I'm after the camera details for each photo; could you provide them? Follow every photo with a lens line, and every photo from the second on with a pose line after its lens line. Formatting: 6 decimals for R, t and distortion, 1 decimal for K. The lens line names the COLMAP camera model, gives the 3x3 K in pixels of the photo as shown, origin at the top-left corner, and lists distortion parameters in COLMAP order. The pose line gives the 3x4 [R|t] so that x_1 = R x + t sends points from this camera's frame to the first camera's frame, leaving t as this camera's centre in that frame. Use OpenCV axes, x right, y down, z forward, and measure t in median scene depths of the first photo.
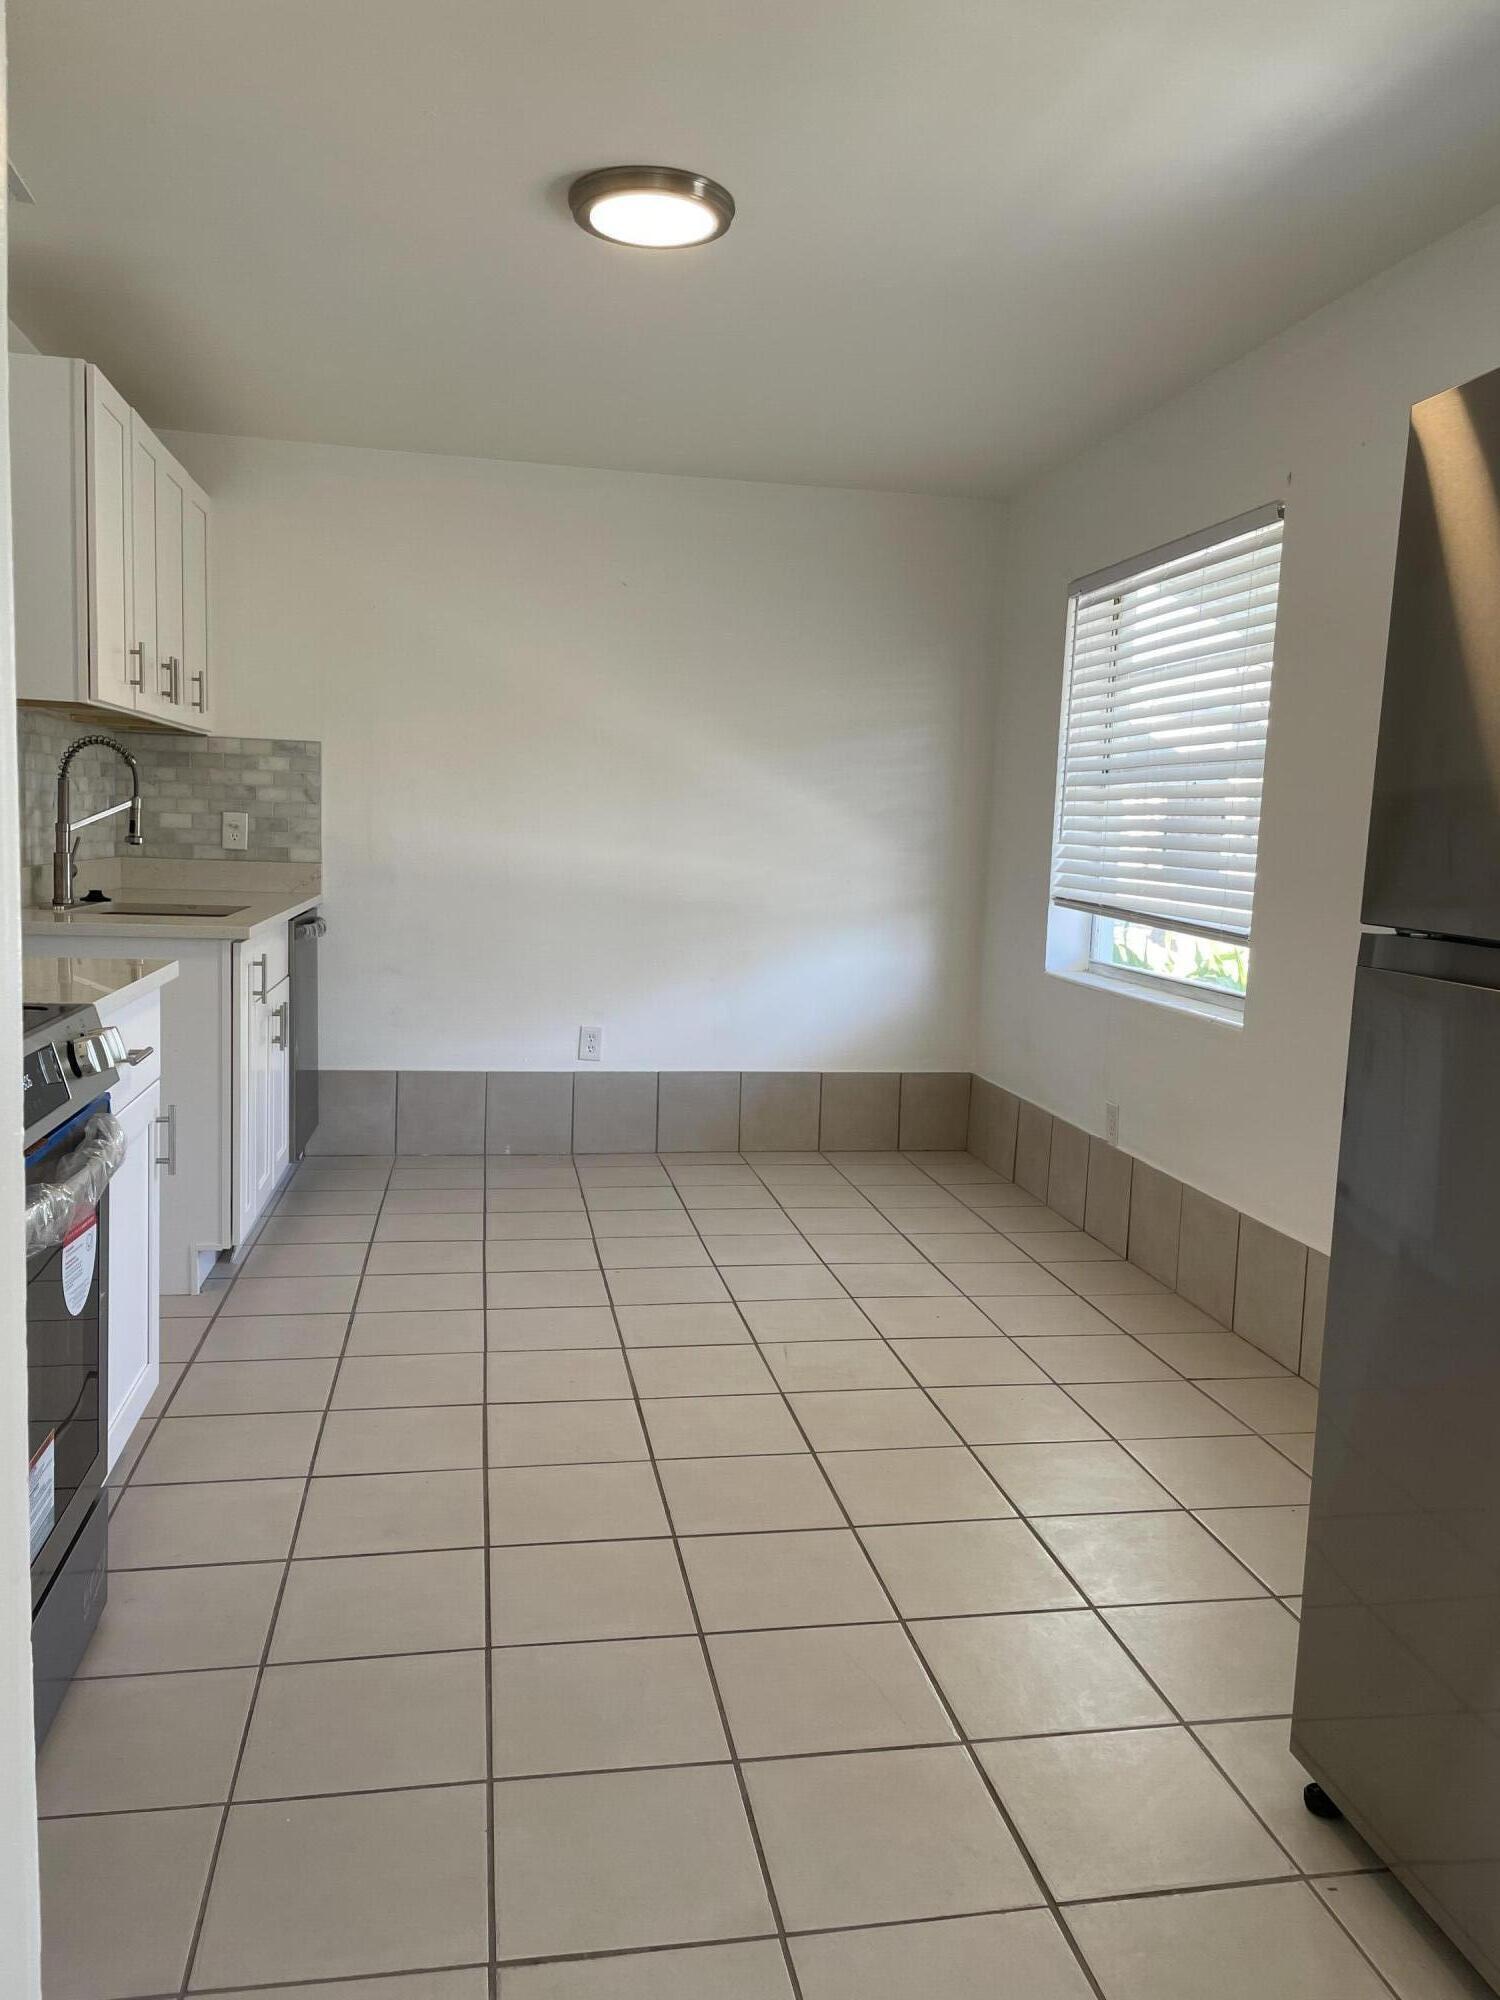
lens RADIAL K [[1515.3, 0, 763.3], [0, 1515.3, 1004.7], [0, 0, 1]] dist [0.045969, -0.001468]
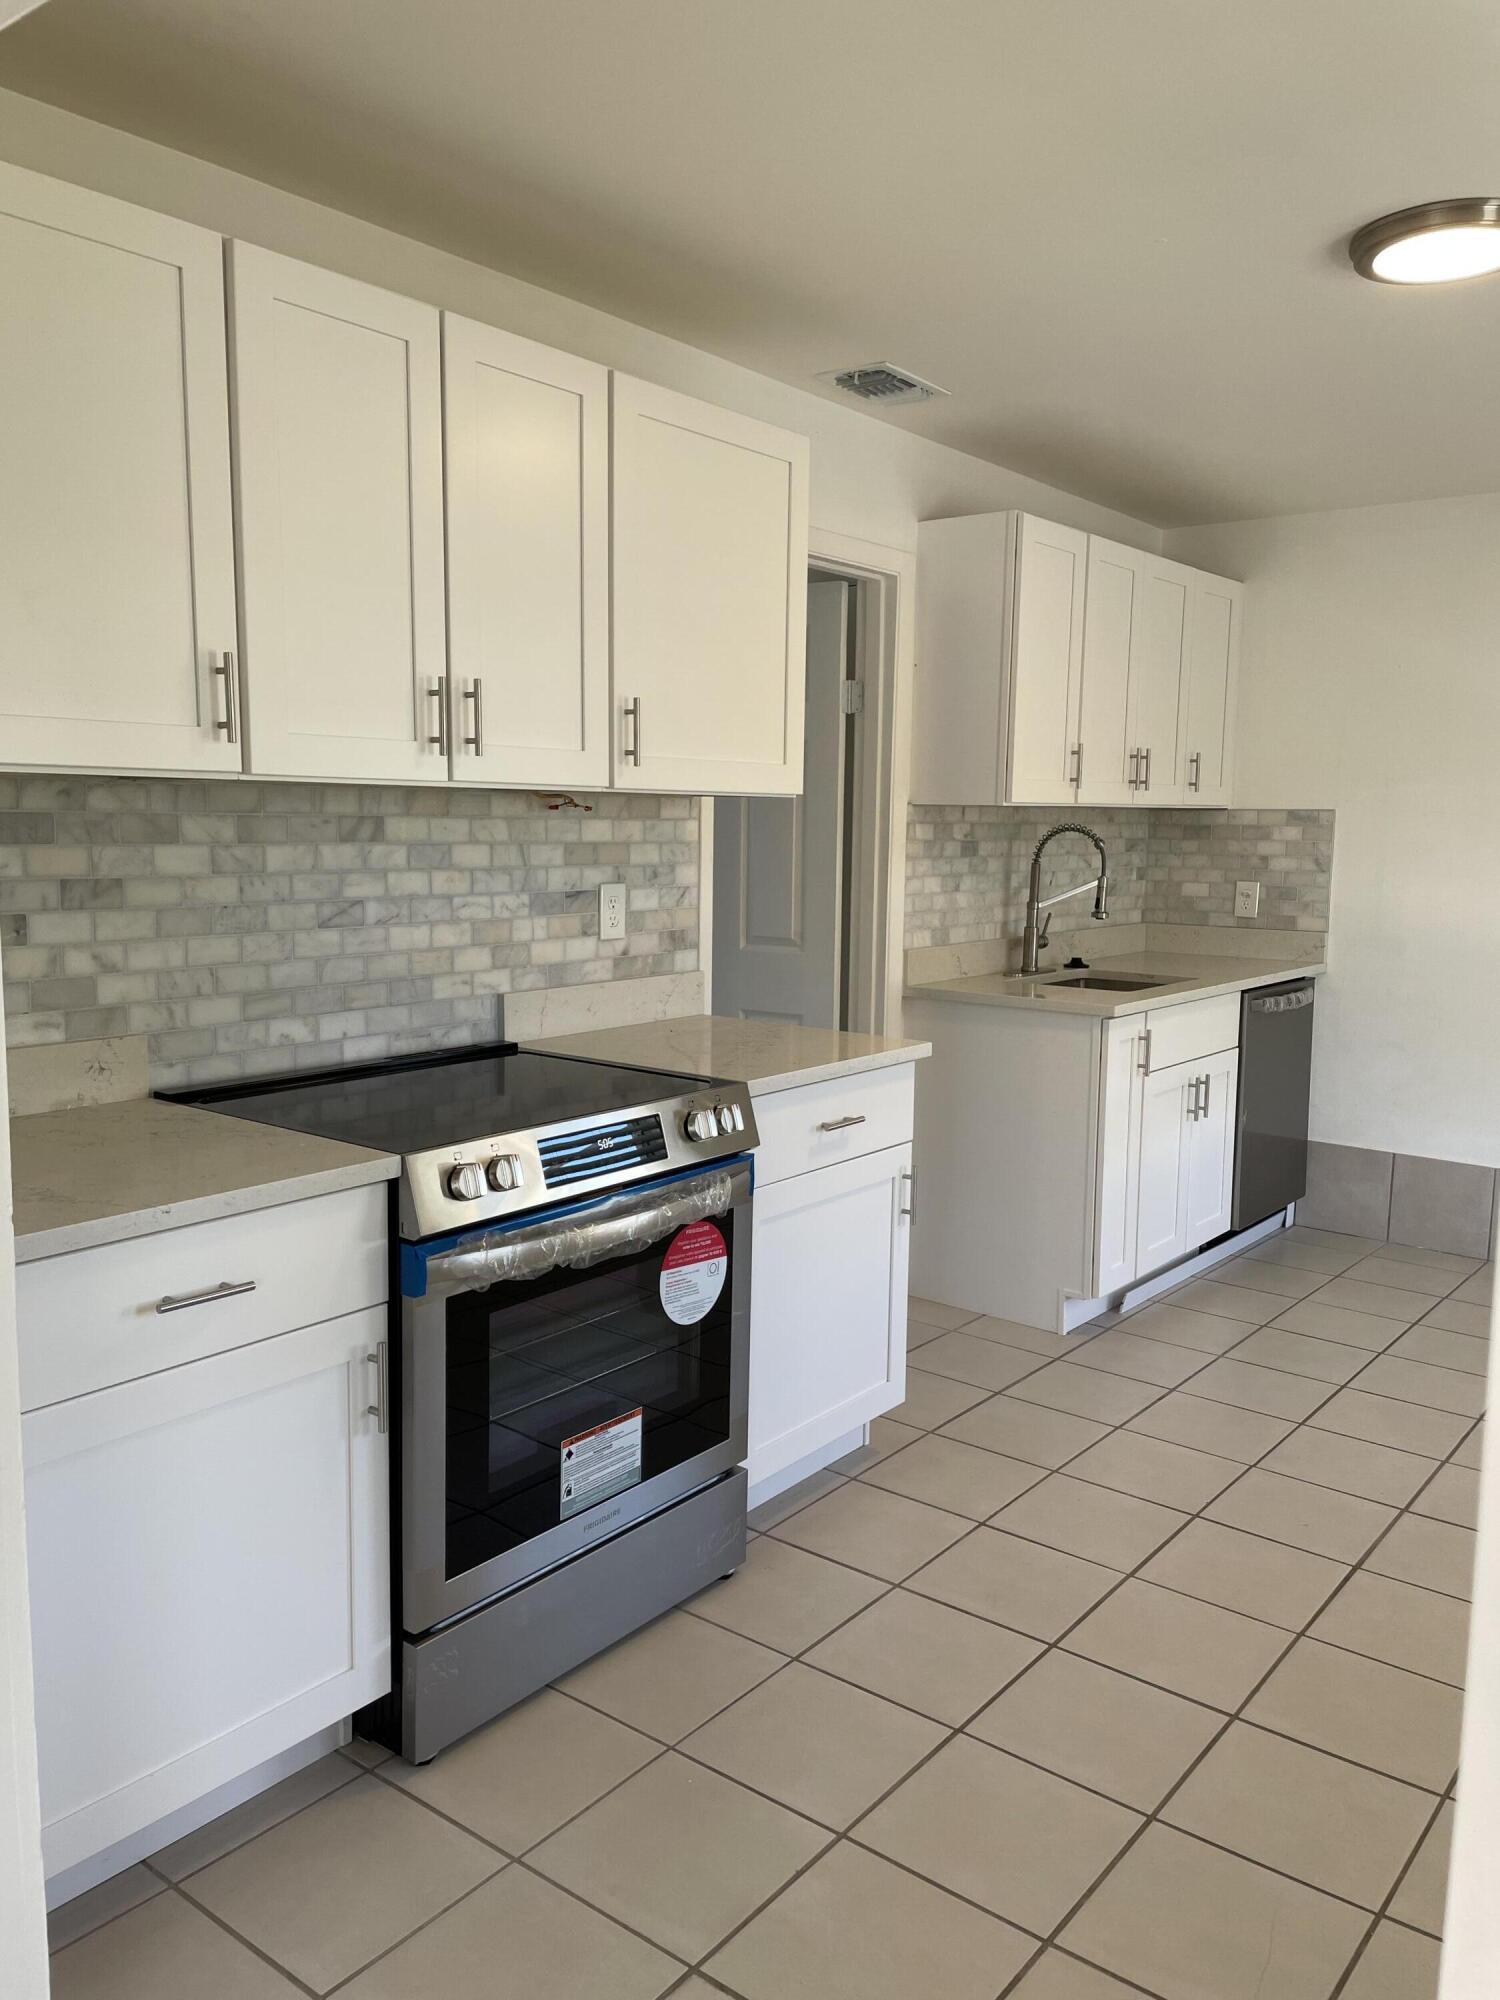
lens RADIAL K [[1515.3, 0, 763.3], [0, 1515.3, 1004.7], [0, 0, 1]] dist [0.045969, -0.001468]
pose [[0.653003, 0.065183, -0.754545, 0.222016], [-0.075937, 0.996904, 0.020402, -0.039465], [0.753539, 0.043975, 0.655931, 0.082304]]
